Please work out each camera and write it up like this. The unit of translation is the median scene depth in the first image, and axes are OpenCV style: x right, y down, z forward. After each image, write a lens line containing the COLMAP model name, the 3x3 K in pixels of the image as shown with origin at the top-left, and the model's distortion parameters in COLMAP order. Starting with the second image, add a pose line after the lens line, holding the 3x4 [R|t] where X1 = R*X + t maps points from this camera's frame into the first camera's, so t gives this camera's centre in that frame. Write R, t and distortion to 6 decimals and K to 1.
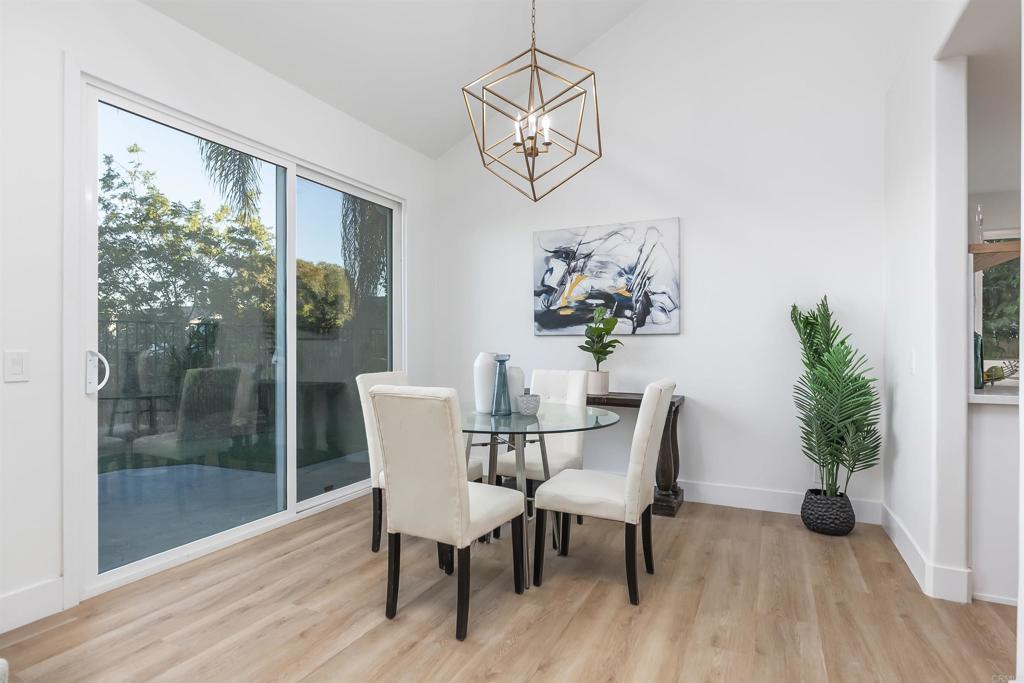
lens RADIAL K [[537.7, 0, 512.0], [0, 537.7, 341.5], [0, 0, 1]] dist [-0.000302, -0.000474]
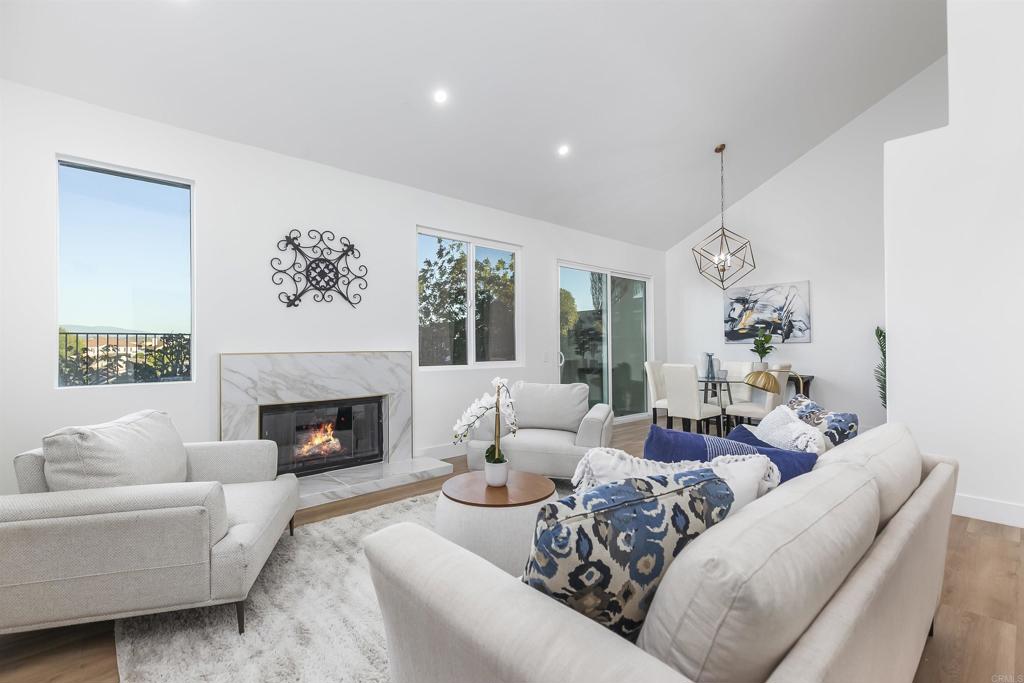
lens RADIAL K [[469.6, 0, 512.0], [0, 469.6, 341.5], [0, 0, 1]] dist [0.011497, -0.000108]
pose [[0.927436, -0.012718, -0.373766, -0.035584], [0.007686, 0.999859, -0.014950, -0.000878], [0.373903, 0.010993, 0.927403, -0.870242]]
